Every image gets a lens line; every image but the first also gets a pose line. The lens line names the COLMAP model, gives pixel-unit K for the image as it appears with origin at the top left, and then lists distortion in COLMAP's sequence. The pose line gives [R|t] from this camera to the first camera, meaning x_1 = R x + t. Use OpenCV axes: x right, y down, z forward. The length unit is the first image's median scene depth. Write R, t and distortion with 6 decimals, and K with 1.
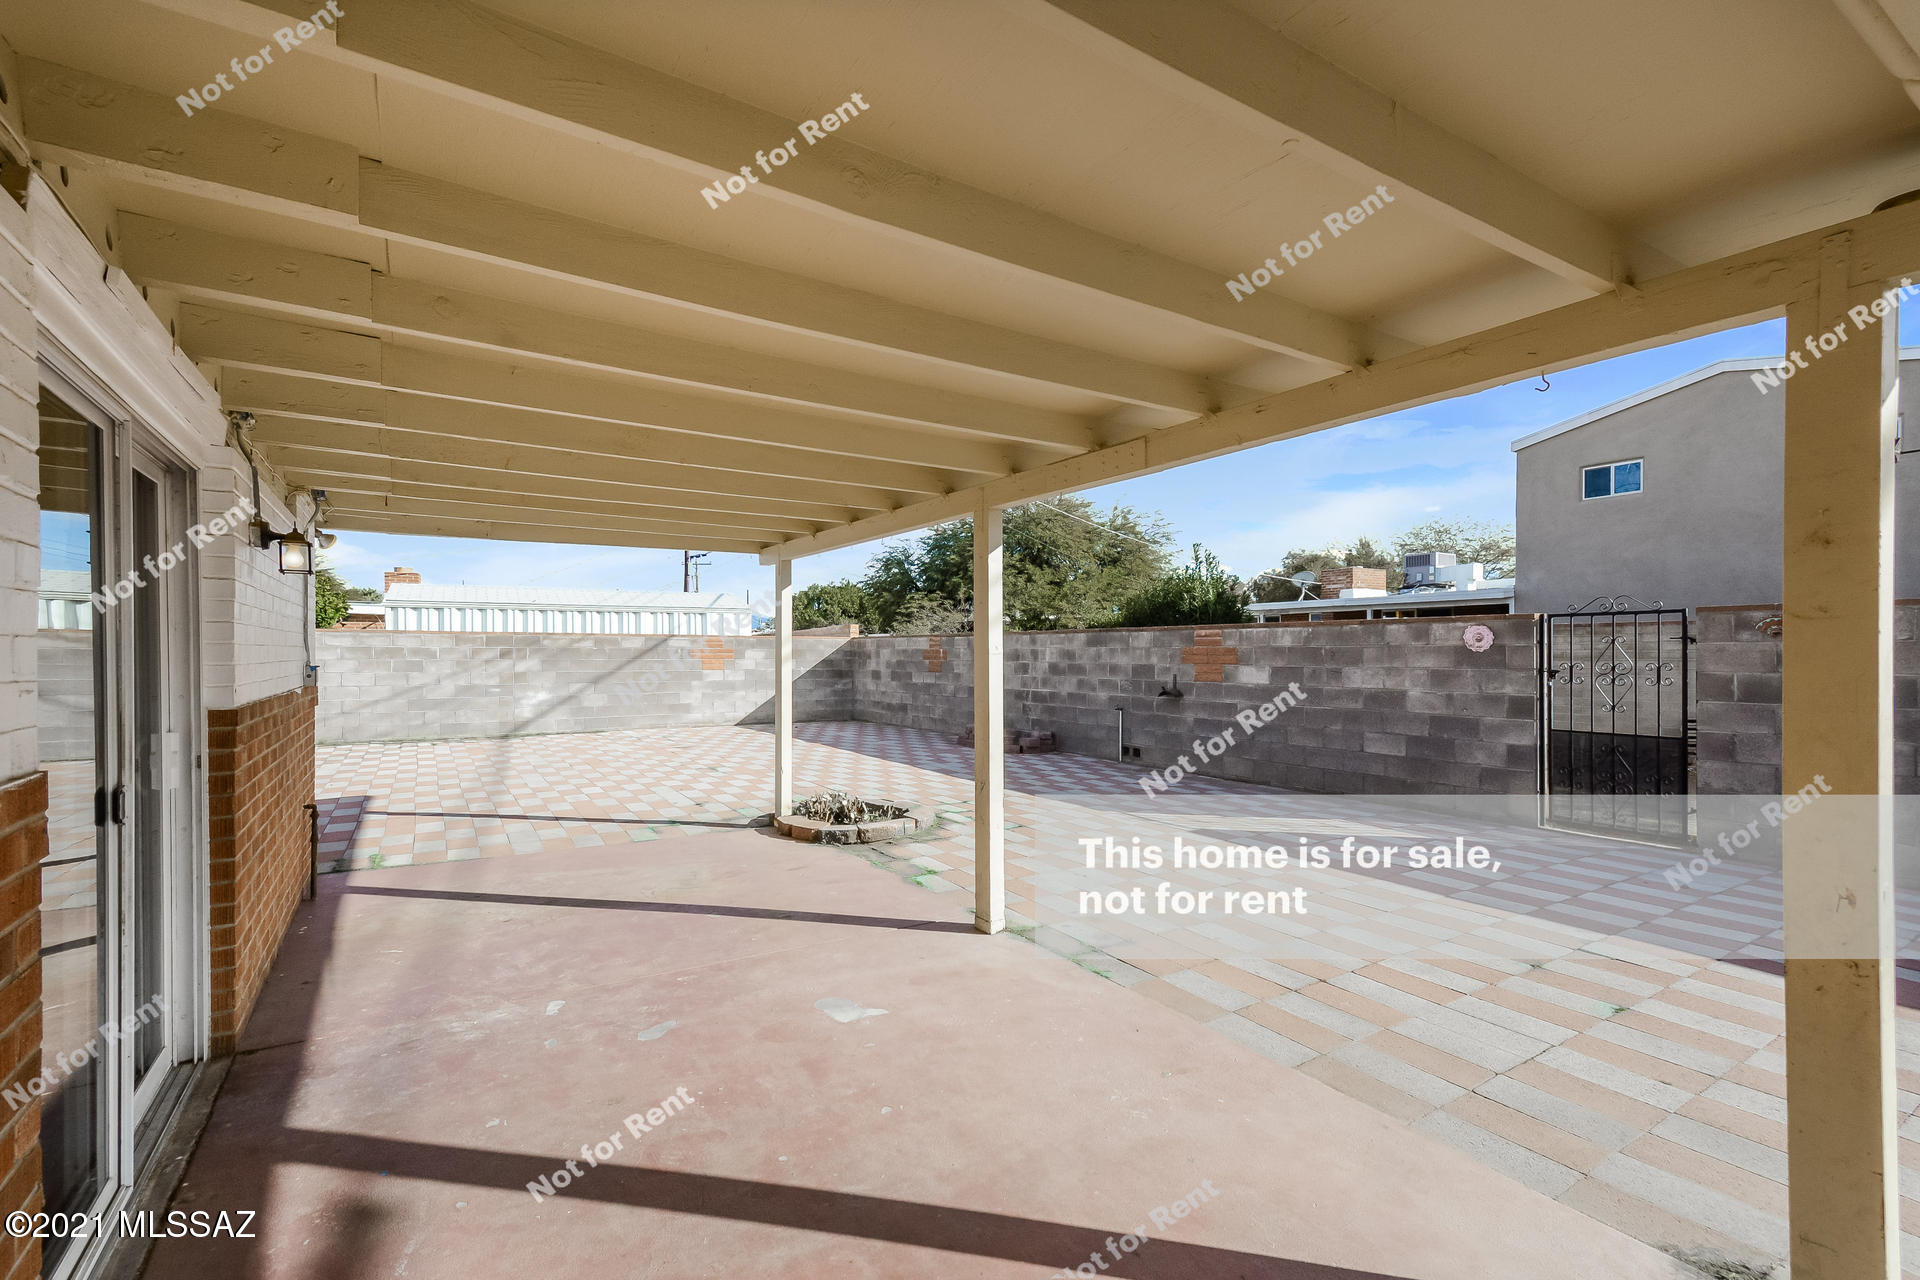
lens RADIAL K [[837.6, 0, 959.8], [0, 837.6, 649.4], [0, 0, 1]] dist [0.052417, -0.009498]
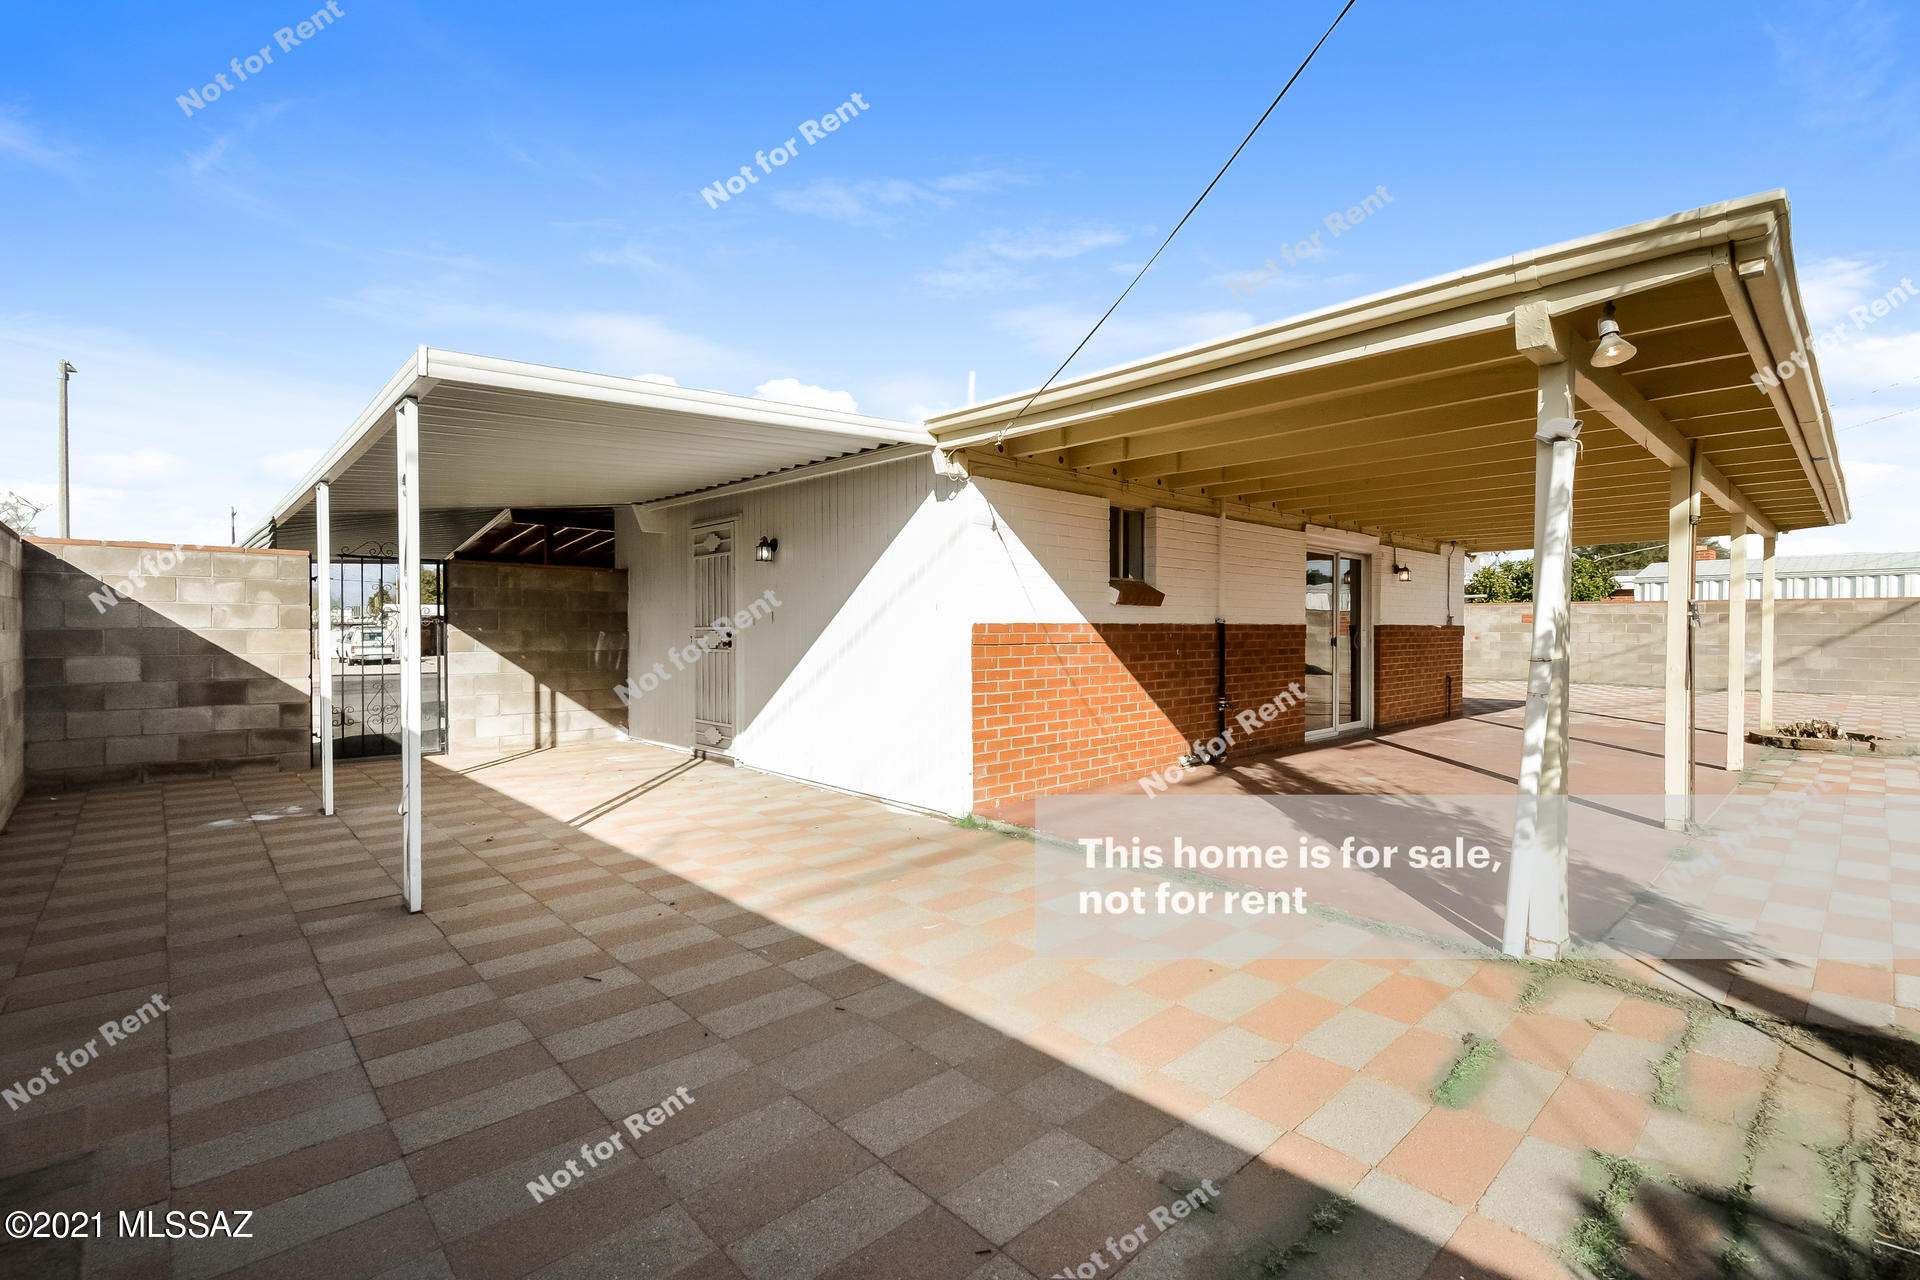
lens RADIAL K [[837.6, 0, 967.8], [0, 837.6, 633.8], [0, 0, 1]] dist [0.052417, -0.009498]
pose [[0.192748, 0.010156, -0.981196, 0.431661], [-0.001229, 0.999948, 0.010109, 0.015298], [0.981248, -0.000742, 0.192750, -0.246648]]
